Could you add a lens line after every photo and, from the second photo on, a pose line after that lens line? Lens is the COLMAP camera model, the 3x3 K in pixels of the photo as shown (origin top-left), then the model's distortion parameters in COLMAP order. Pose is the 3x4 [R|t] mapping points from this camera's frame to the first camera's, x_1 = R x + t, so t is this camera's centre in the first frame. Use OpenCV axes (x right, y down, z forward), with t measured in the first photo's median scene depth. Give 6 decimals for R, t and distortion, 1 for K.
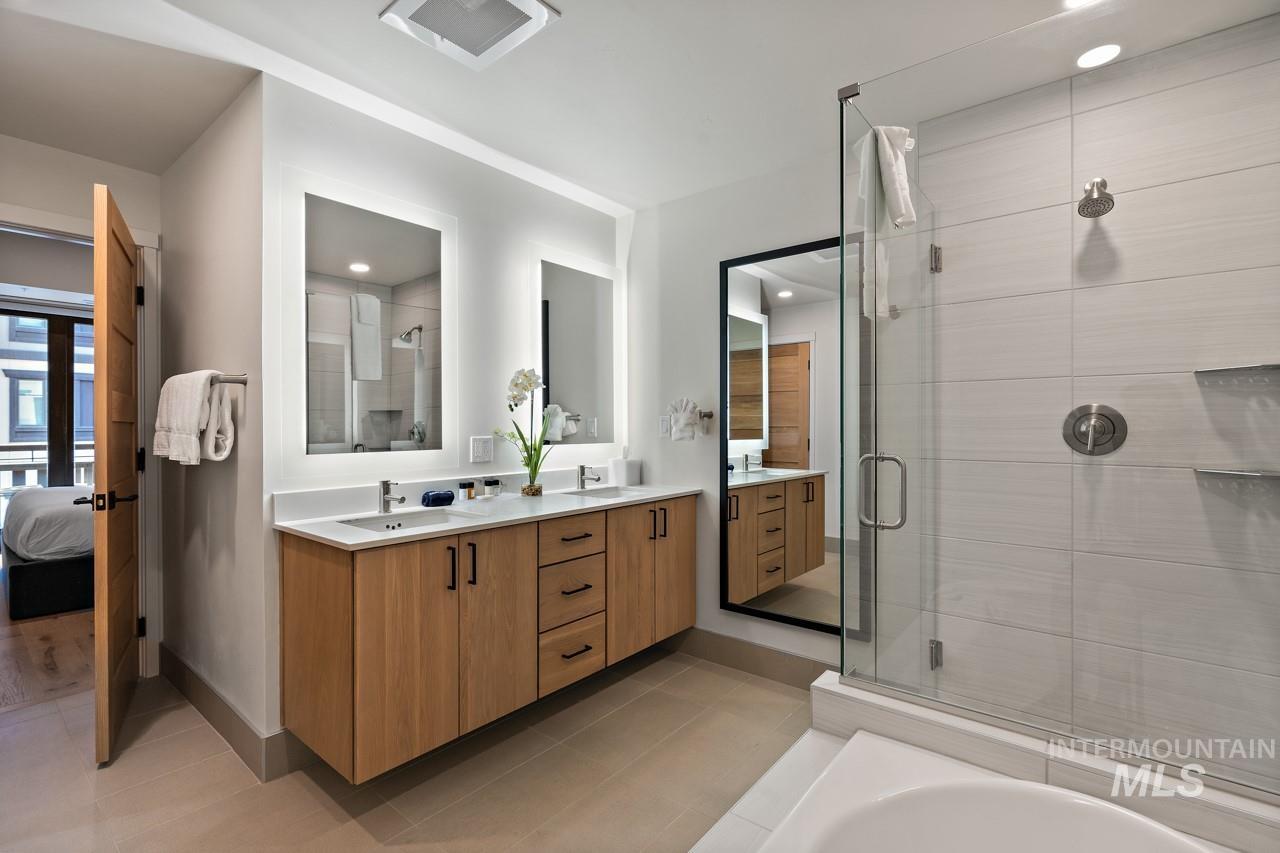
lens RADIAL K [[575.5, 0, 638.1], [0, 575.5, 431.8], [0, 0, 1]] dist [-0.009196, 0.003429]
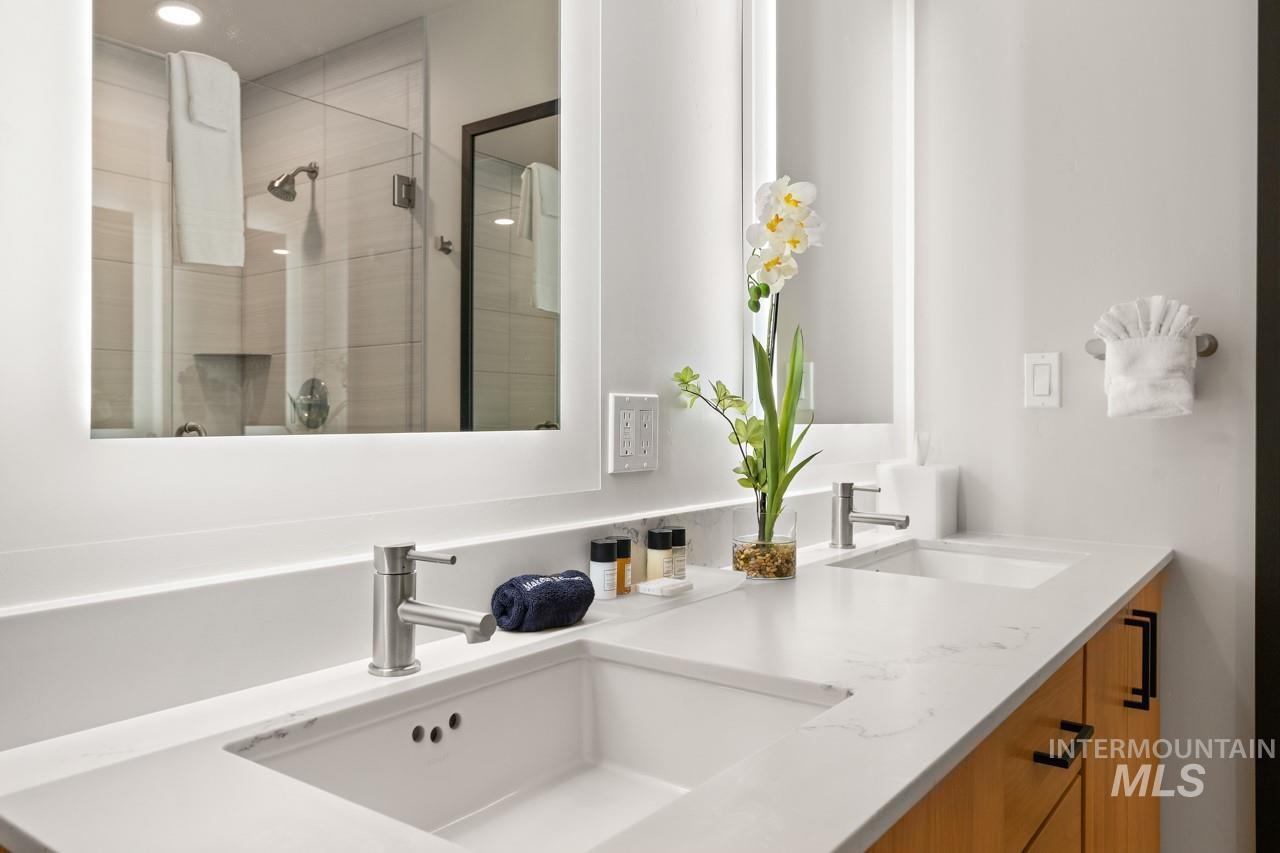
lens RADIAL K [[907.8, 0, 637.4], [0, 907.8, 427.6], [0, 0, 1]] dist [0.000043, -0.007247]
pose [[0.997994, 0.006648, 0.062961, -0.292041], [-0.006856, 0.999972, 0.003087, 0.024660], [-0.062938, -0.003513, 0.998011, 0.480433]]
